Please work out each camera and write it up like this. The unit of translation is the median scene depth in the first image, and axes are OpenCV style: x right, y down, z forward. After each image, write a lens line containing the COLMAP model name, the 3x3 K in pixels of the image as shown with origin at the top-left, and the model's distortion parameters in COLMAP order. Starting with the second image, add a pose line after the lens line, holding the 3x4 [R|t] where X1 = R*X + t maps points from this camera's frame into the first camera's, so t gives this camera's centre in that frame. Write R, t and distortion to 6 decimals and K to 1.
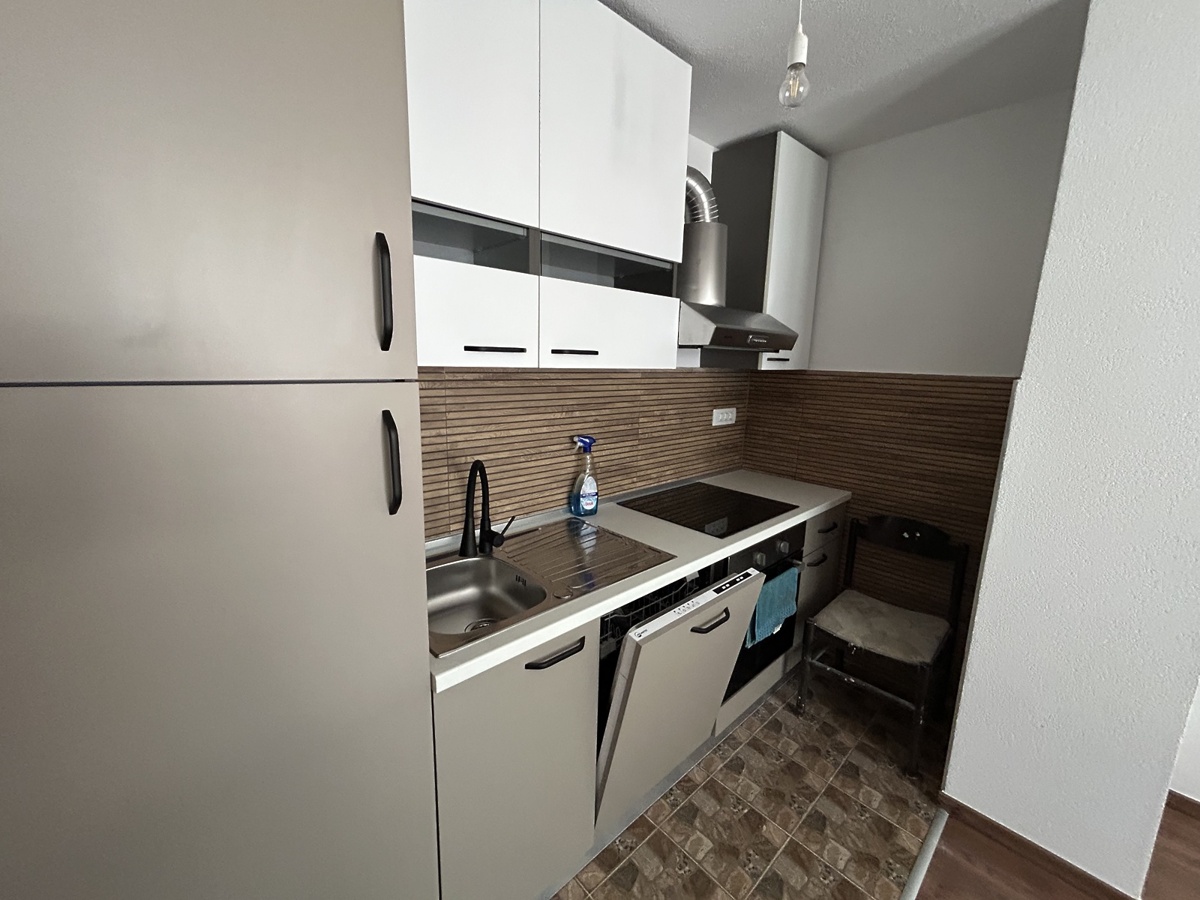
lens RADIAL K [[481.1, 0, 598.8], [0, 481.1, 447.6], [0, 0, 1]] dist [0.000300, -0.000758]
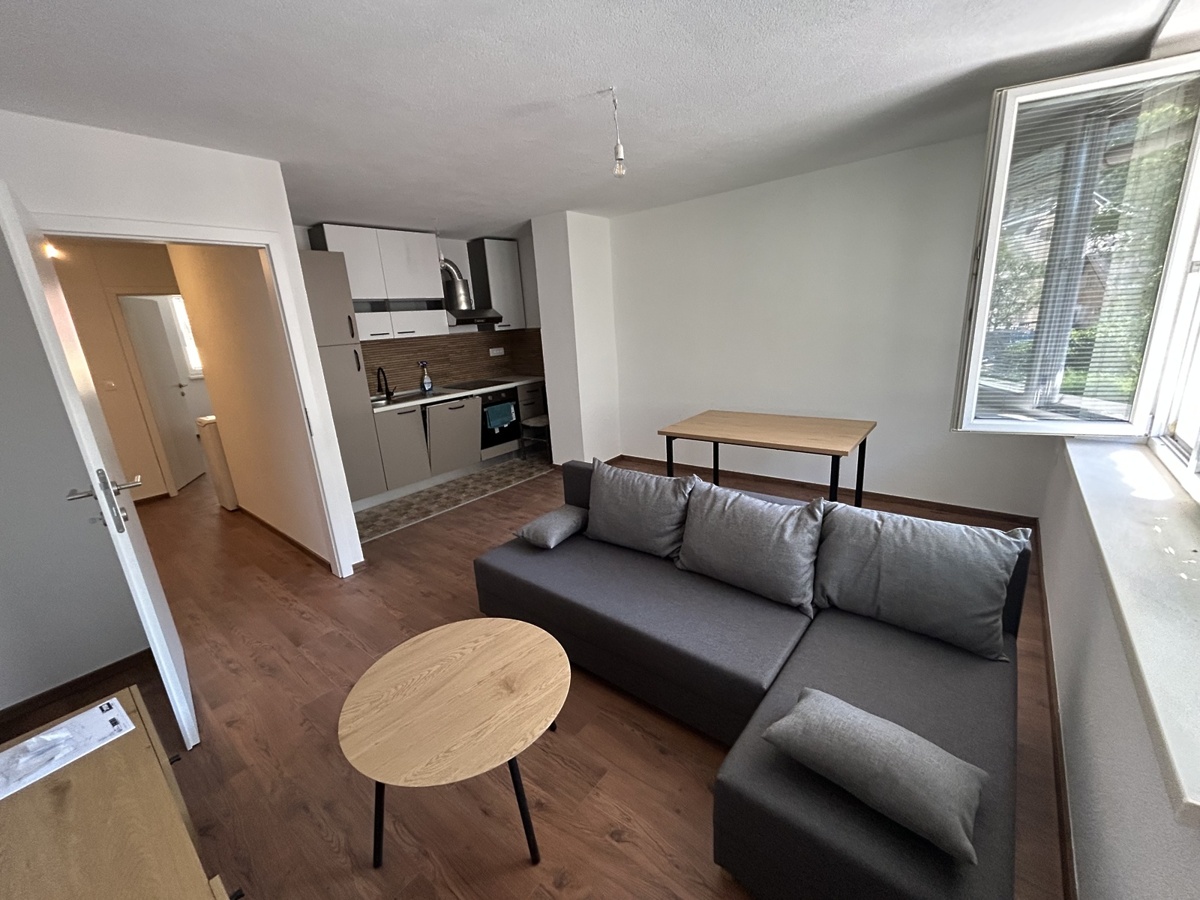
lens RADIAL K [[481.1, 0, 598.8], [0, 481.1, 447.6], [0, 0, 1]] dist [0.000300, -0.000758]
pose [[0.987424, -0.118591, 0.104544, 0.641157], [0.109953, 0.990308, 0.084861, 0.353091], [-0.113595, -0.072299, 0.990893, -1.947624]]
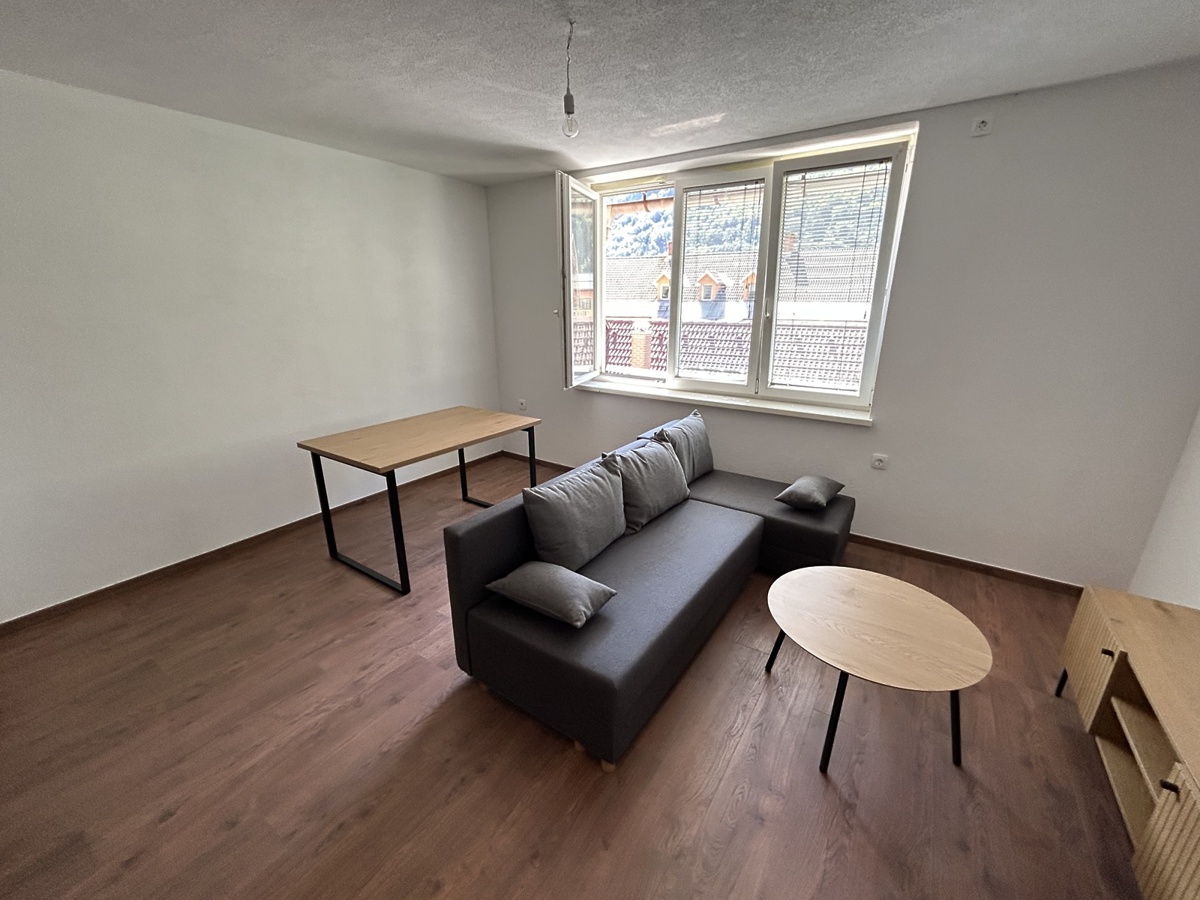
lens RADIAL K [[481.1, 0, 598.8], [0, 481.1, 447.6], [0, 0, 1]] dist [0.000300, -0.000758]
pose [[-0.218678, -0.305775, 0.926651, -0.243591], [0.168123, 0.923627, 0.344452, 0.071879], [-0.961205, 0.231115, -0.150570, -0.501432]]
